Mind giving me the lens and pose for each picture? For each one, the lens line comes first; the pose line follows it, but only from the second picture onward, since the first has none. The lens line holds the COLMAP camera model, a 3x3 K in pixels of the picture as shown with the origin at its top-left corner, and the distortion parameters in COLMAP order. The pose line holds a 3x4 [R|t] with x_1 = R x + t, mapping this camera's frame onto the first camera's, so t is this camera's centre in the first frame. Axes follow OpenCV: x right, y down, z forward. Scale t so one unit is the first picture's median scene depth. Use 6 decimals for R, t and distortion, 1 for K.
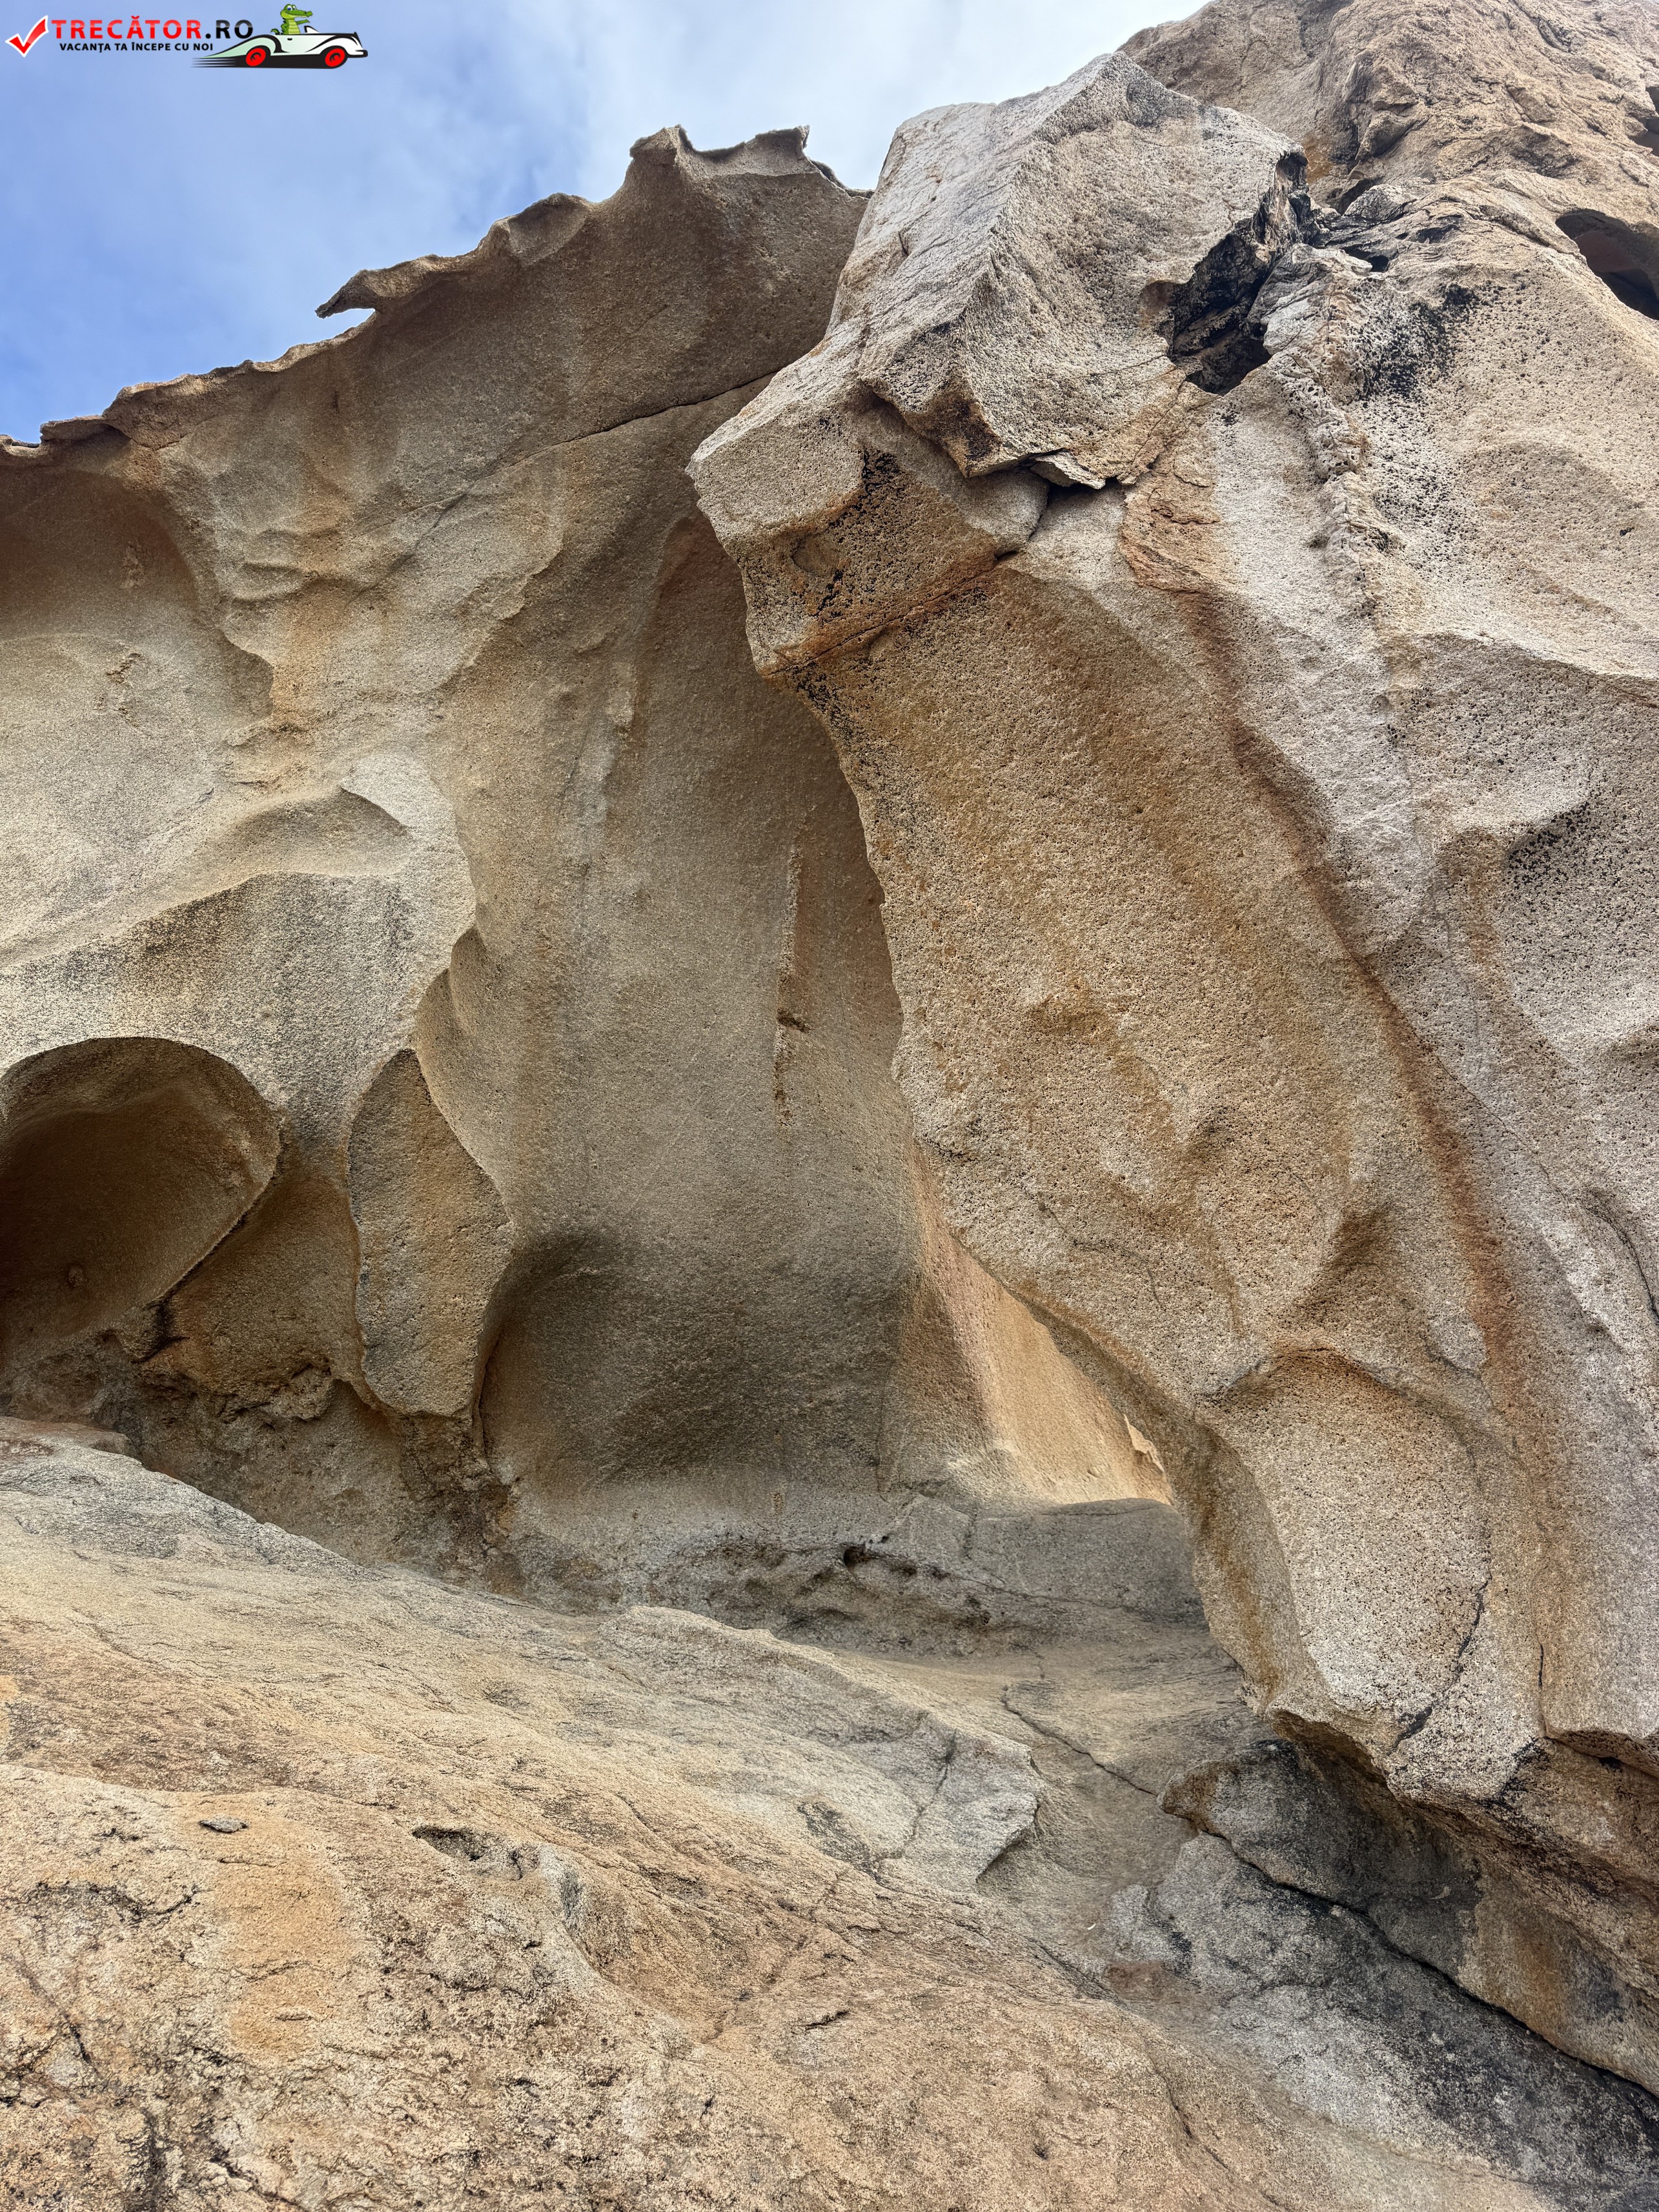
lens RADIAL K [[1539.6, 0, 859.7], [0, 1539.6, 1095.1], [0, 0, 1]] dist [0.050264, -0.053248]
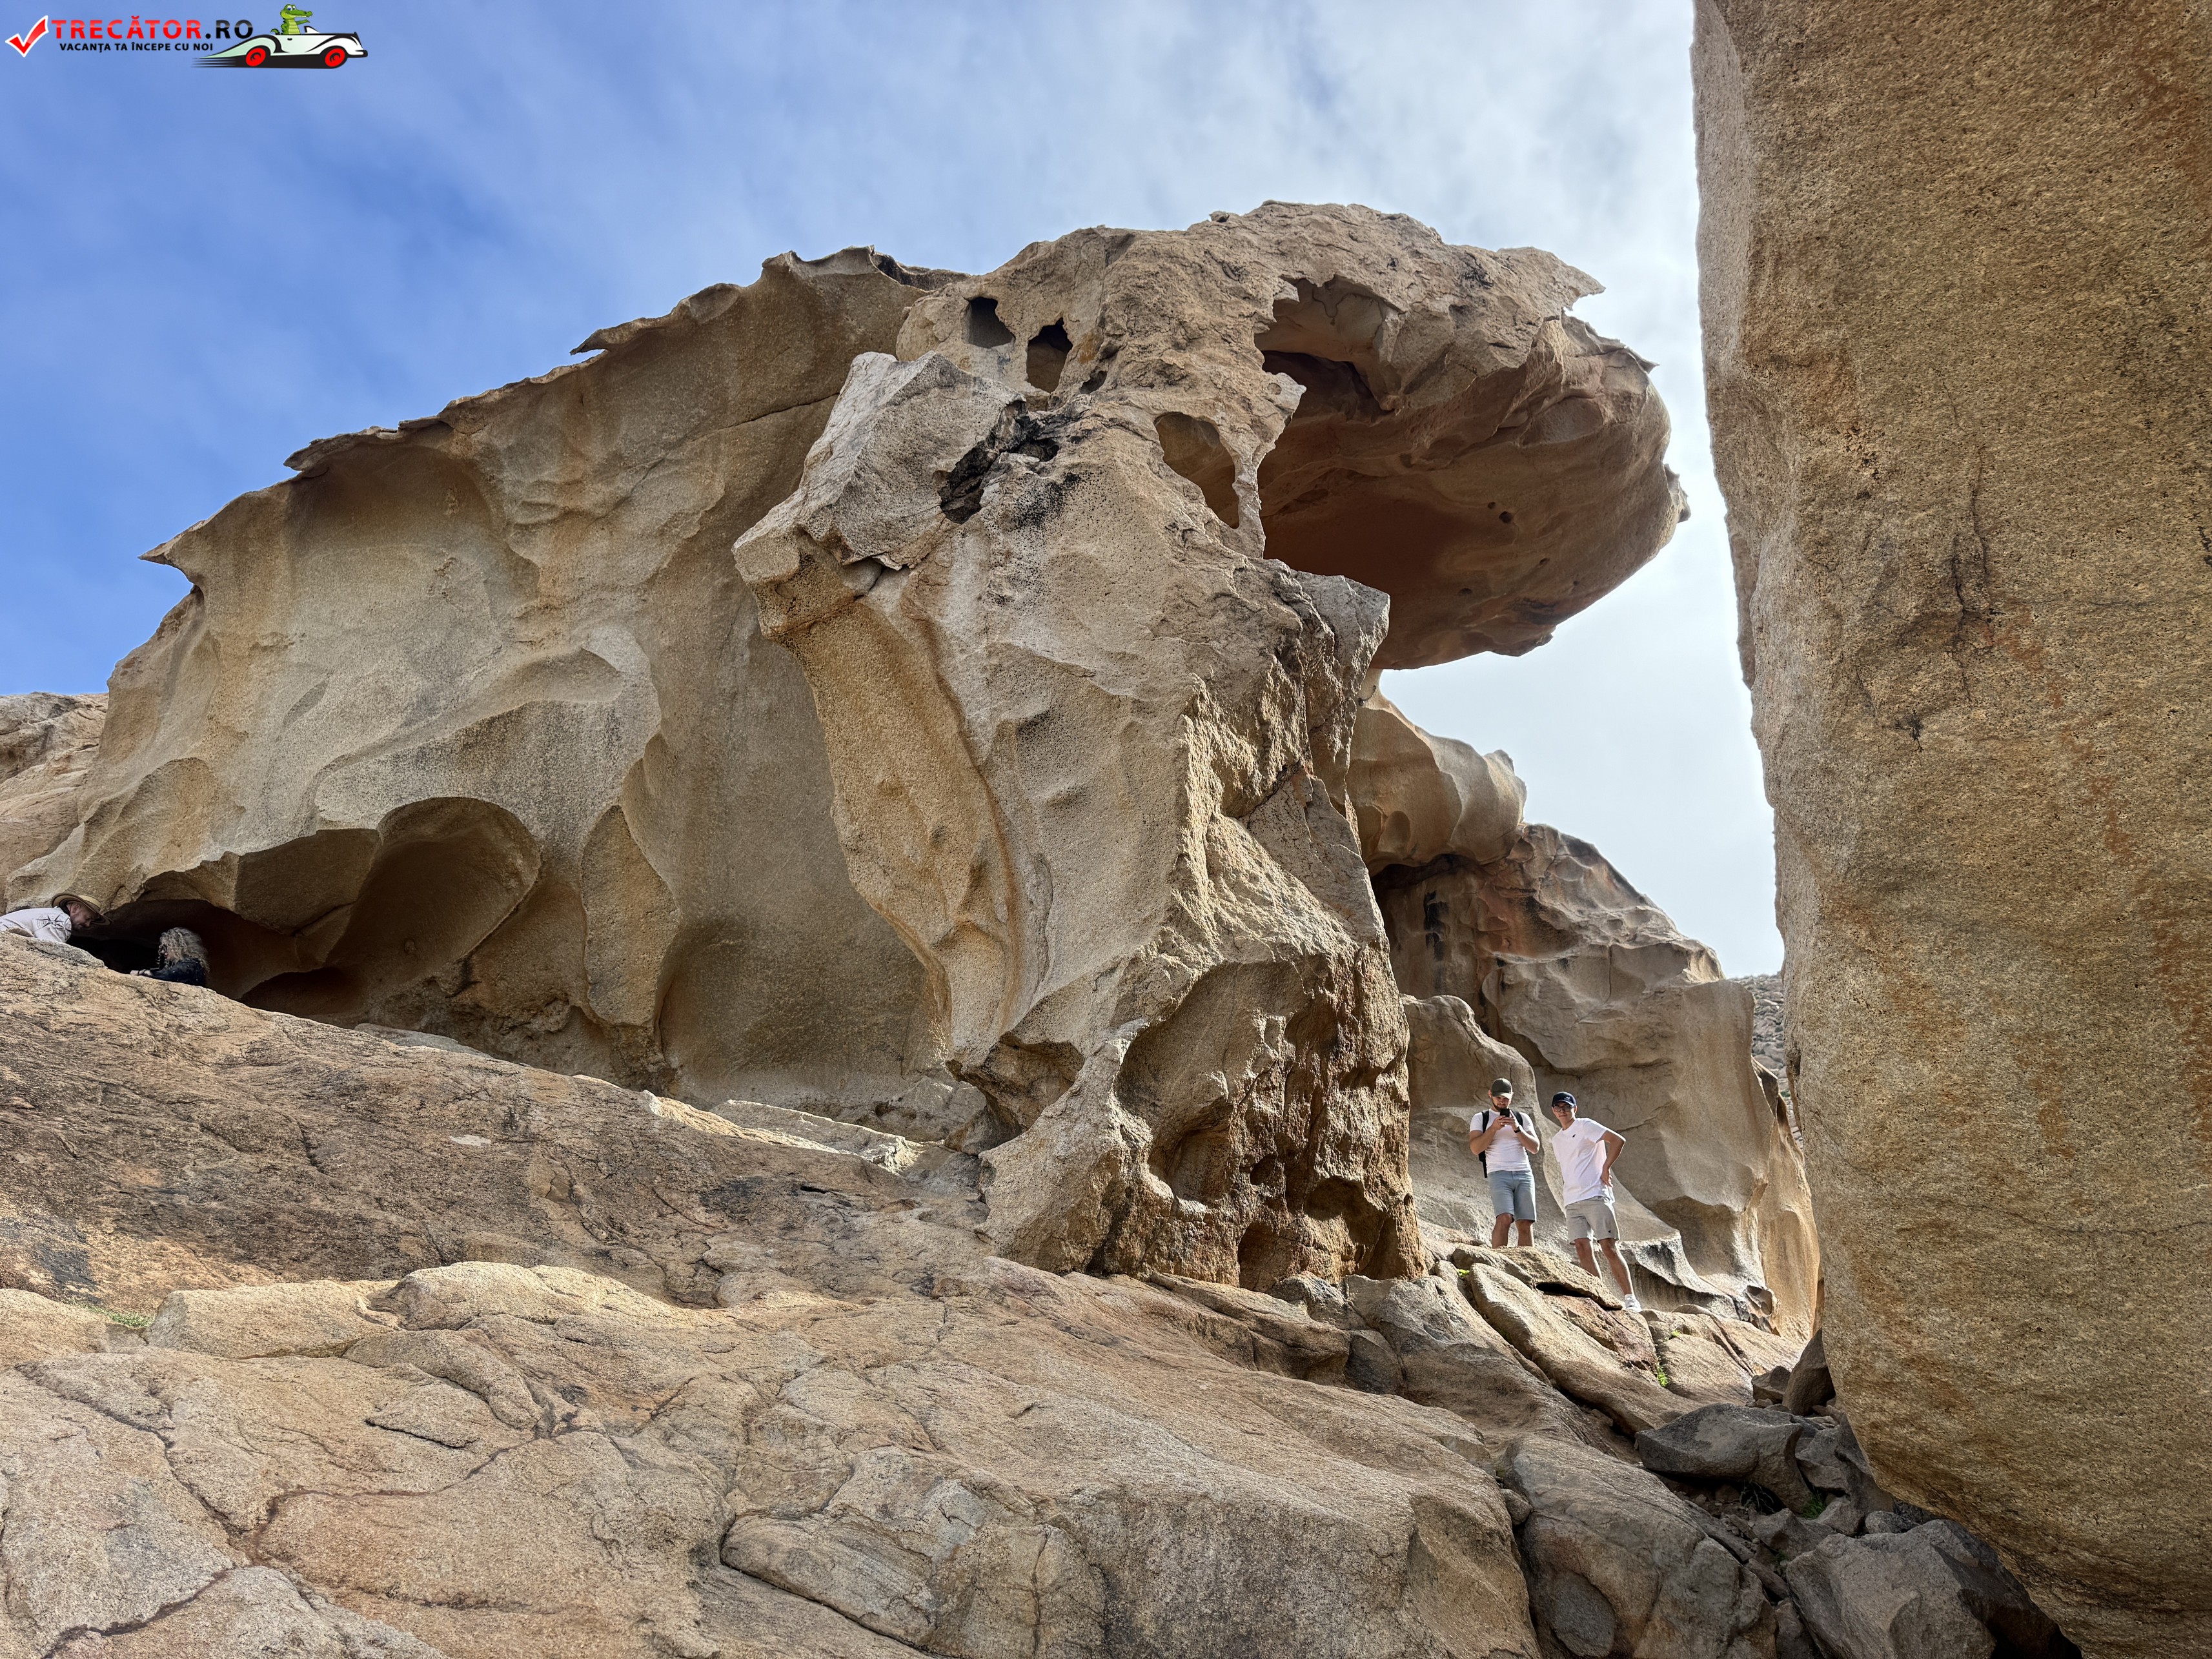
lens RADIAL K [[1539.6, 0, 1117.7], [0, 1539.6, 824.9], [0, 0, 1]] dist [0.050264, -0.053248]
pose [[0.999929, 0.005975, 0.010265, 0.386714], [-0.005697, 0.999622, -0.026898, 0.055138], [-0.010422, 0.026838, 0.999585, -1.134753]]
